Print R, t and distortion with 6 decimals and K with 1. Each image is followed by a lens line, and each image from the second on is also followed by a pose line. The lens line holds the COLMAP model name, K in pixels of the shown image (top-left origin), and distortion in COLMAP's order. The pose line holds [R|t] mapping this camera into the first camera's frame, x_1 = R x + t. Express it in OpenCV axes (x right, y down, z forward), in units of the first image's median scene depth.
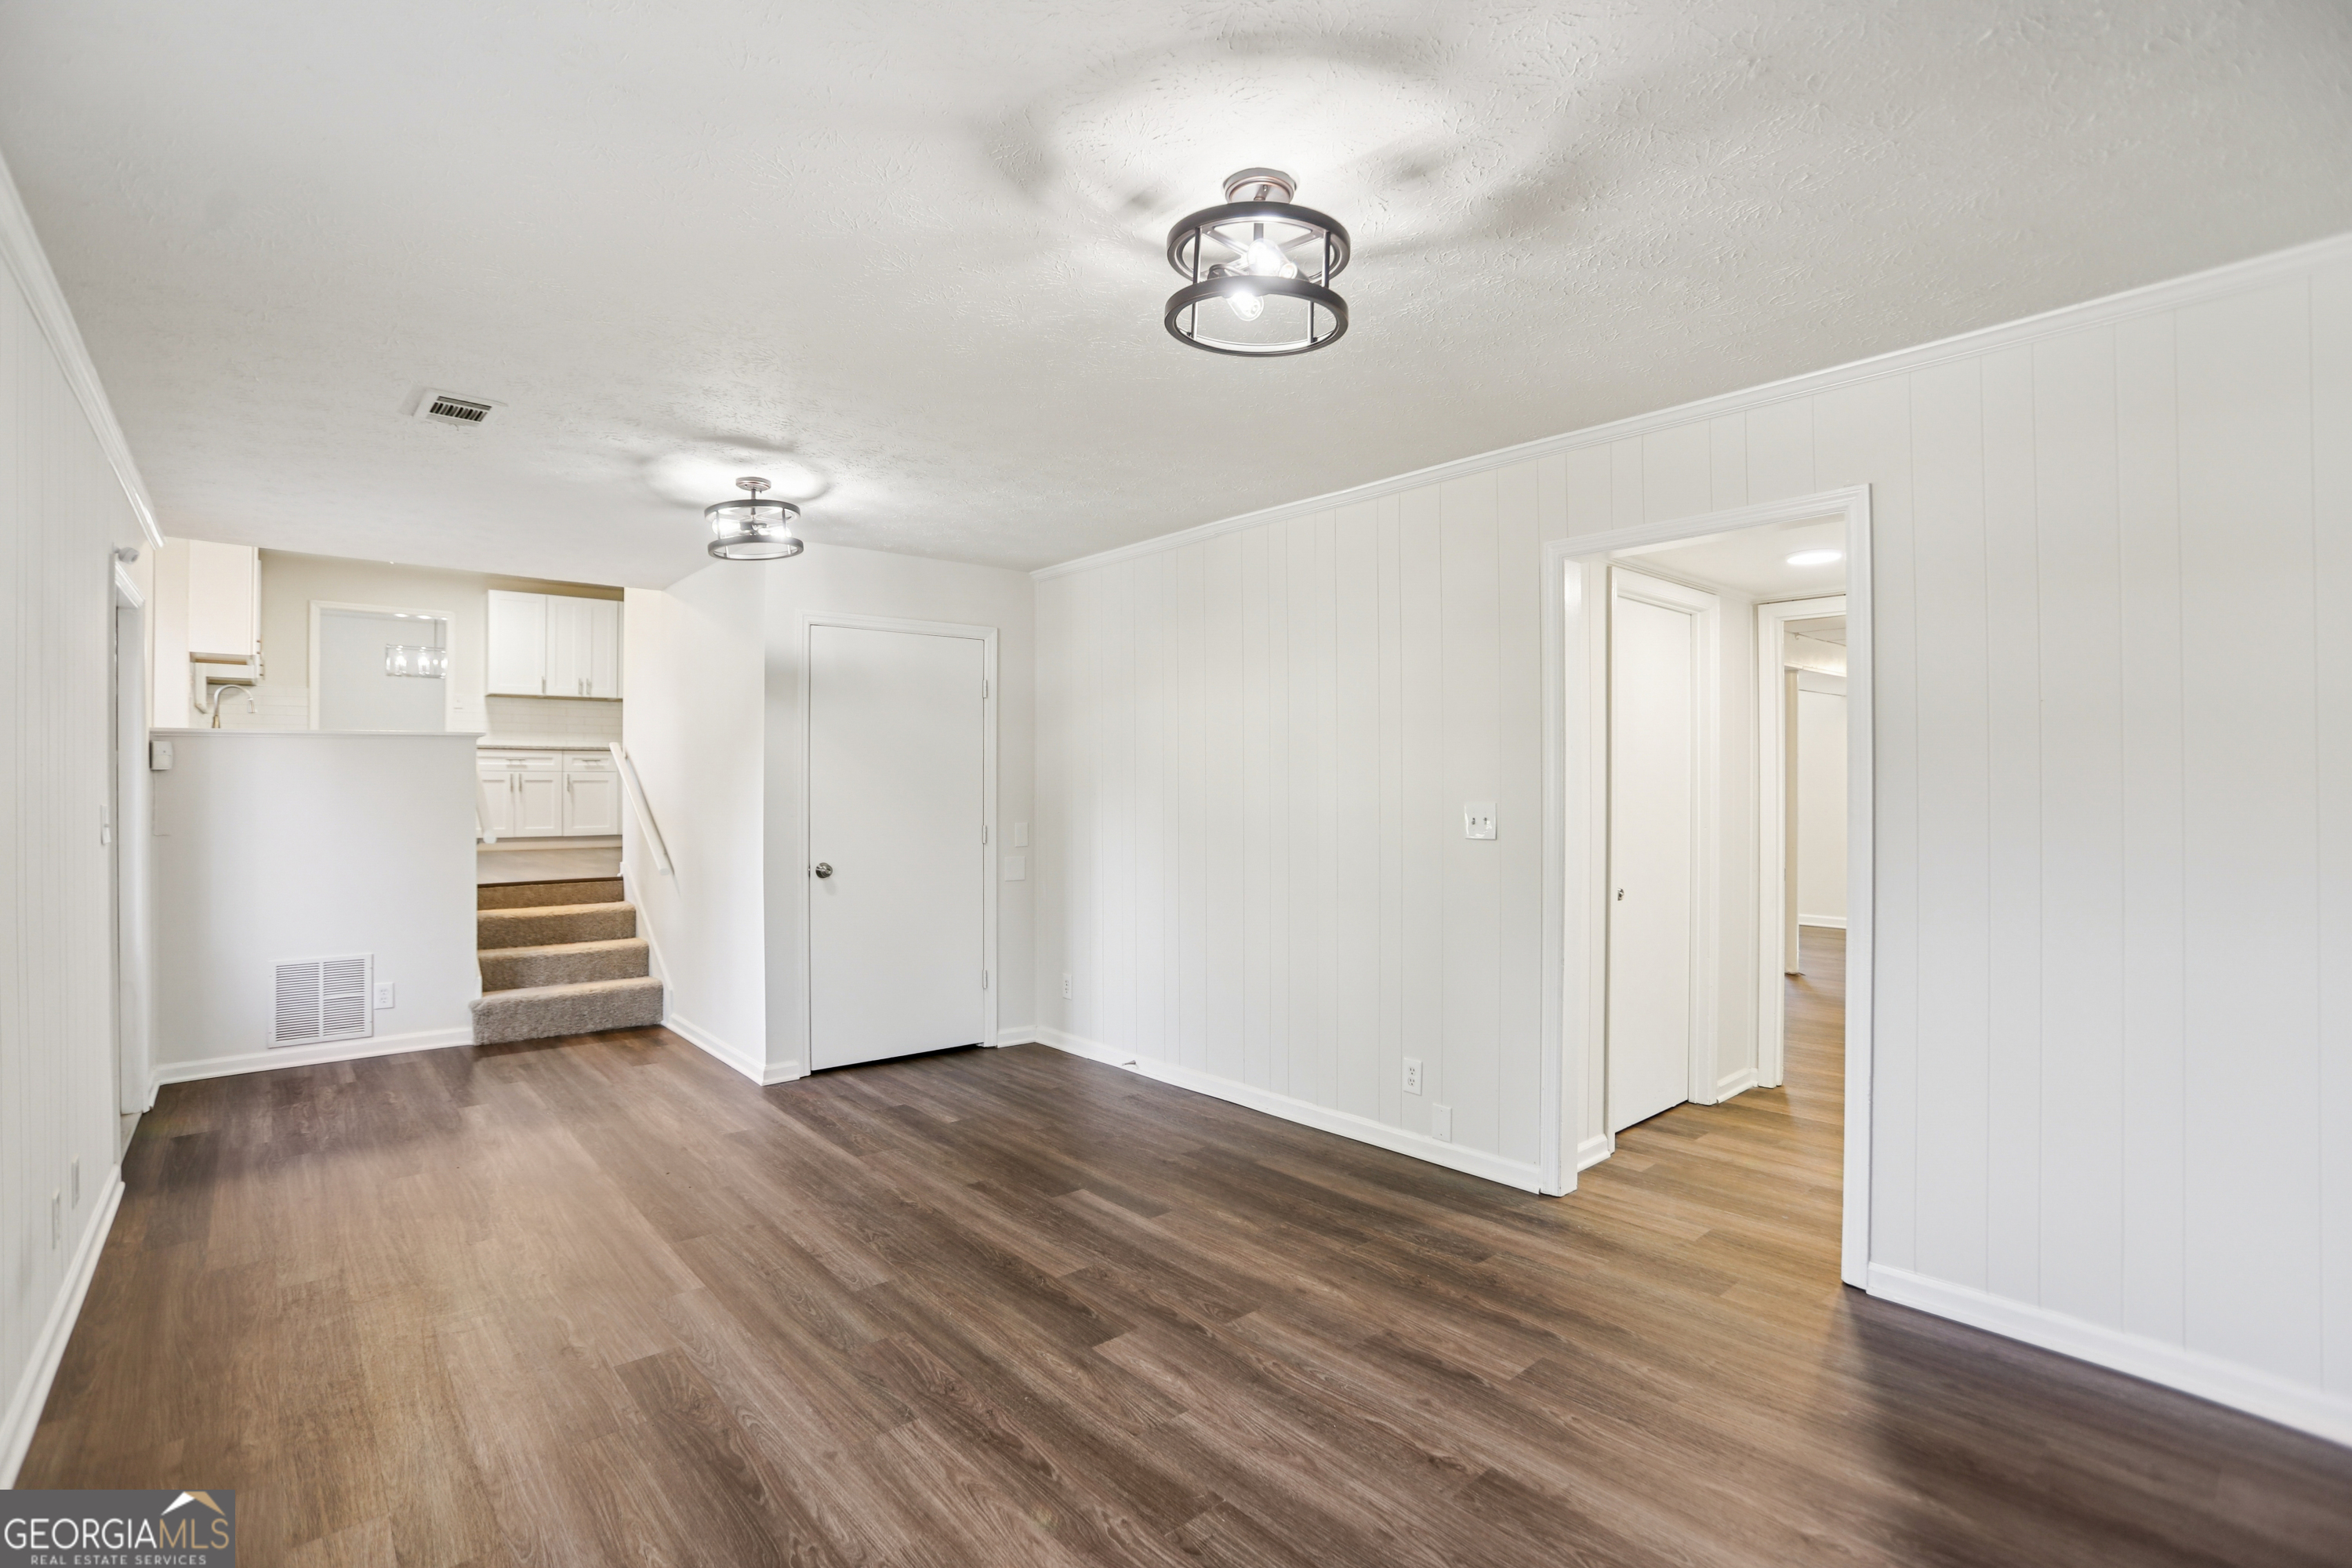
lens RADIAL K [[1087.7, 0, 1150.2], [0, 1087.7, 783.7], [0, 0, 1]] dist [-0.077345, 0.034163]
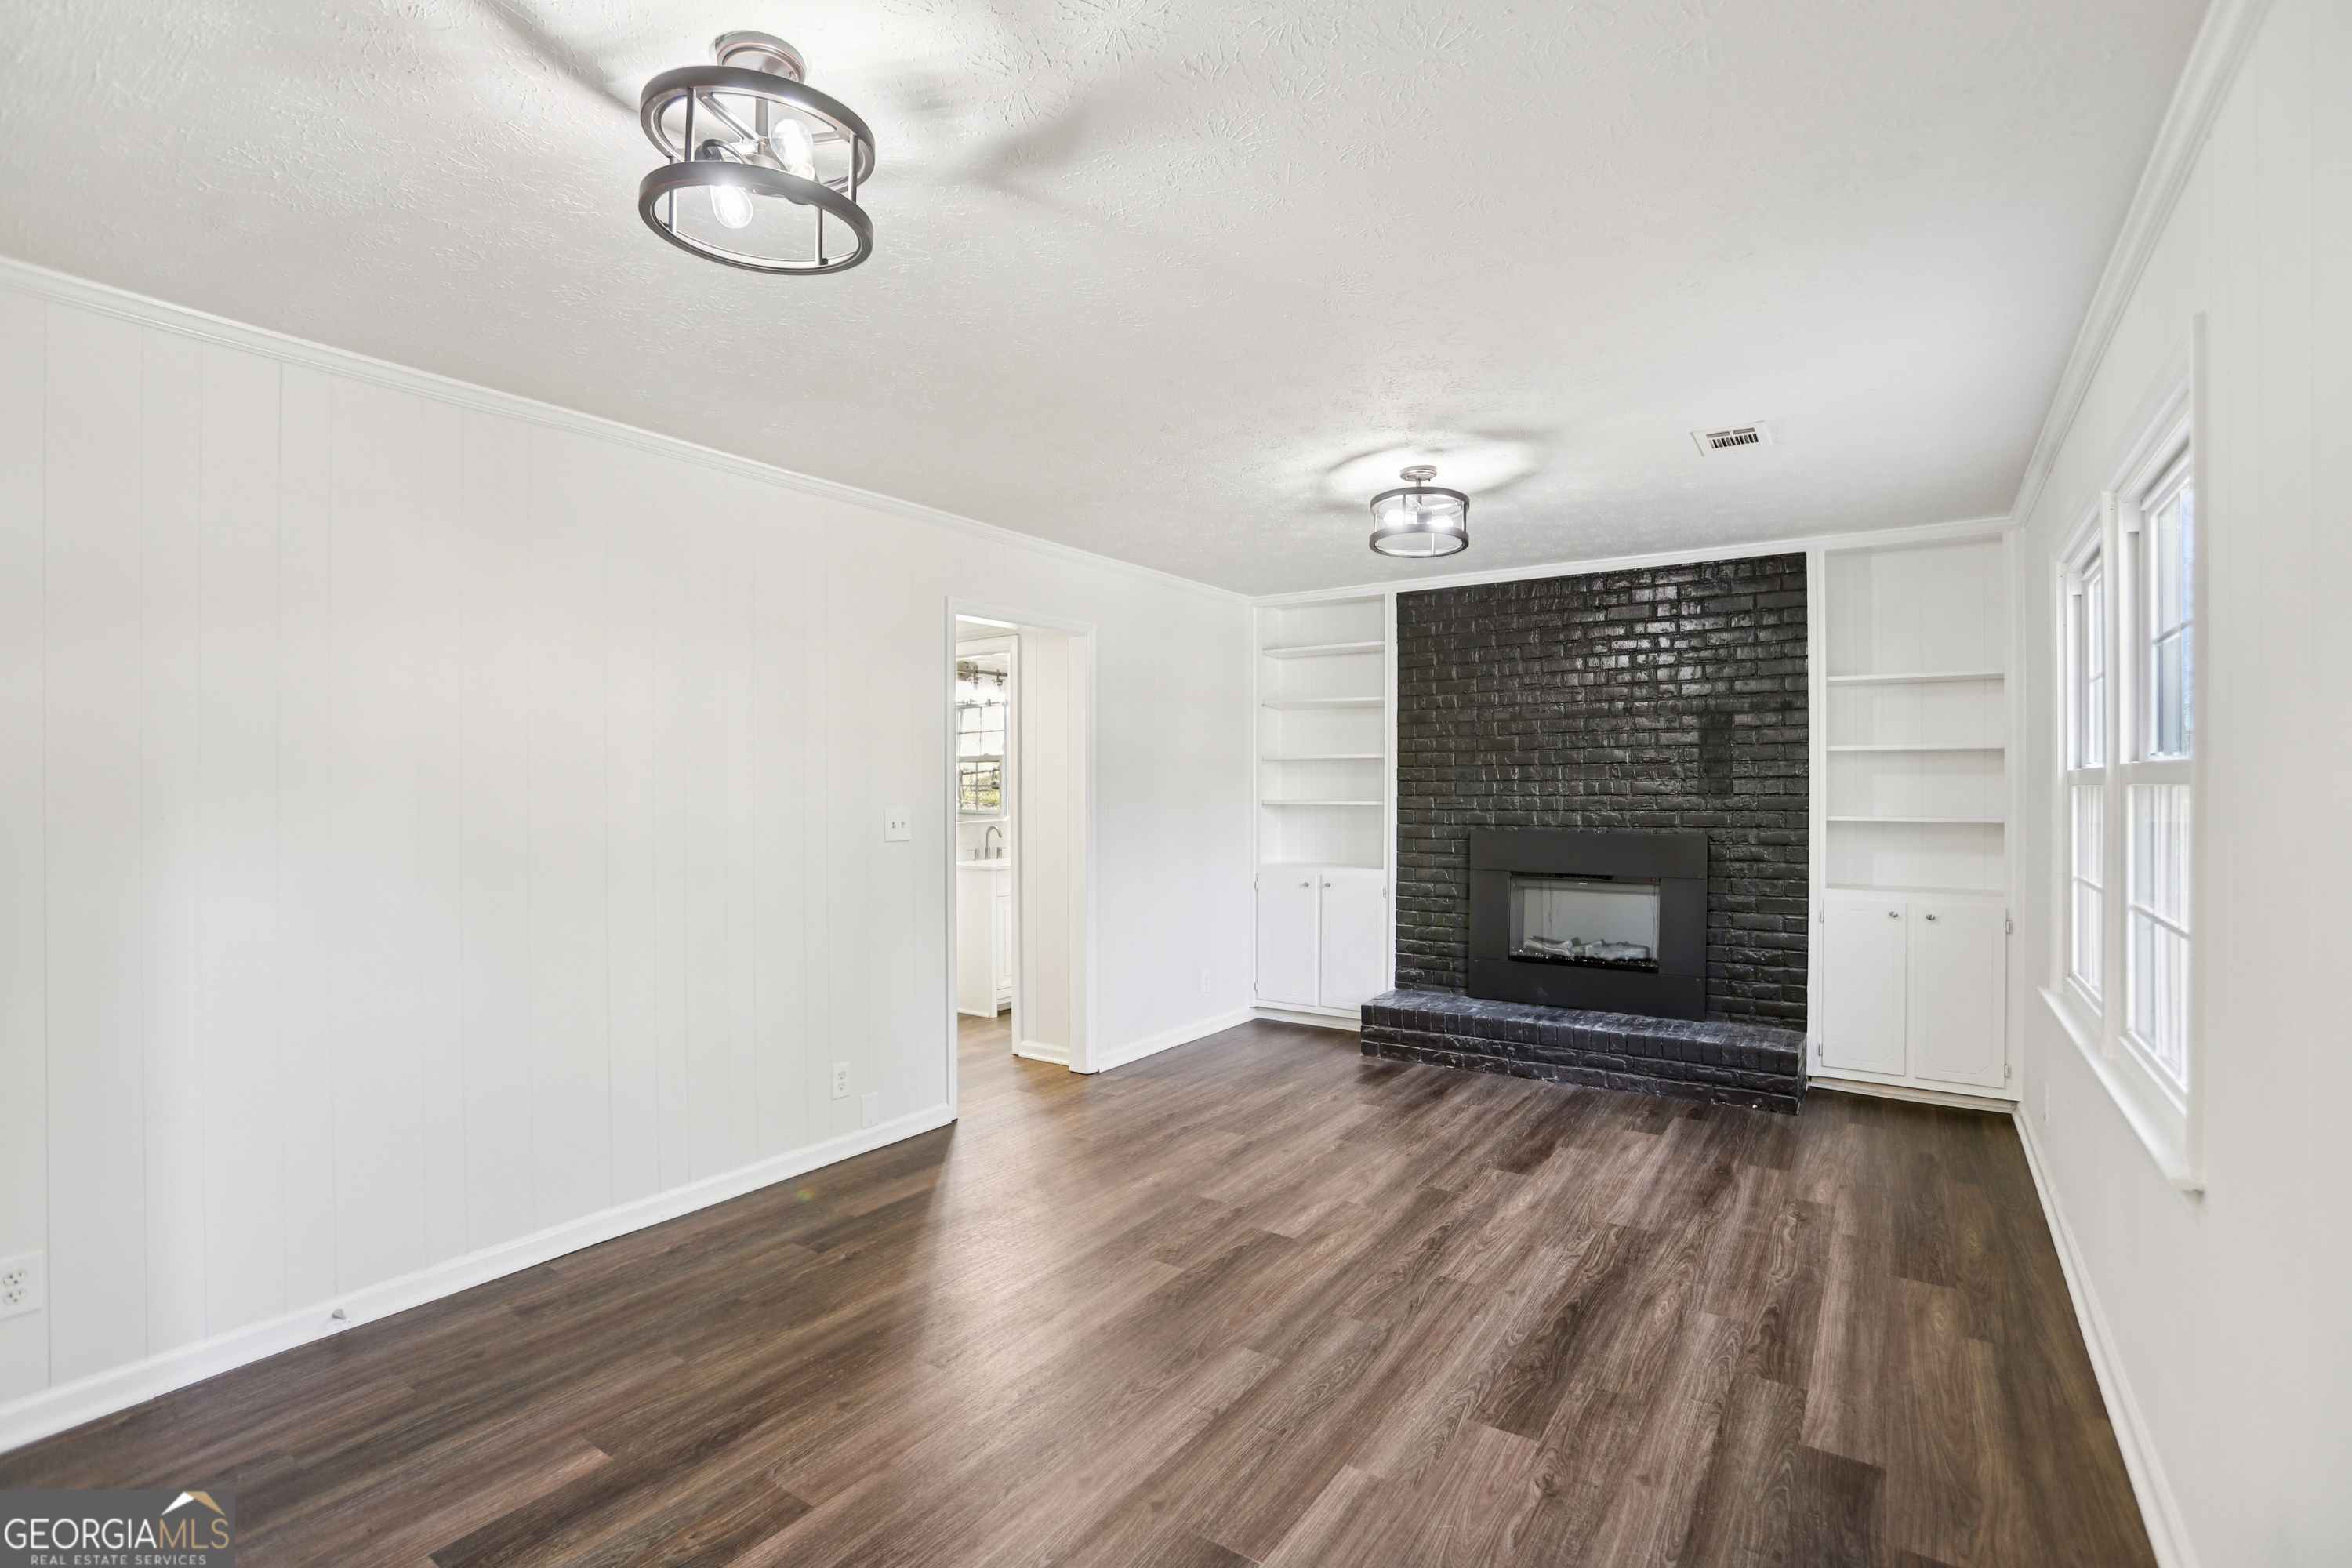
lens RADIAL K [[1087.7, 0, 1150.2], [0, 1087.7, 783.7], [0, 0, 1]] dist [-0.077345, 0.034163]
pose [[-0.252015, 0.007705, 0.967693, -1.214148], [0.001700, 0.999970, -0.007519, -0.003702], [-0.967722, -0.000250, -0.252020, 1.441962]]
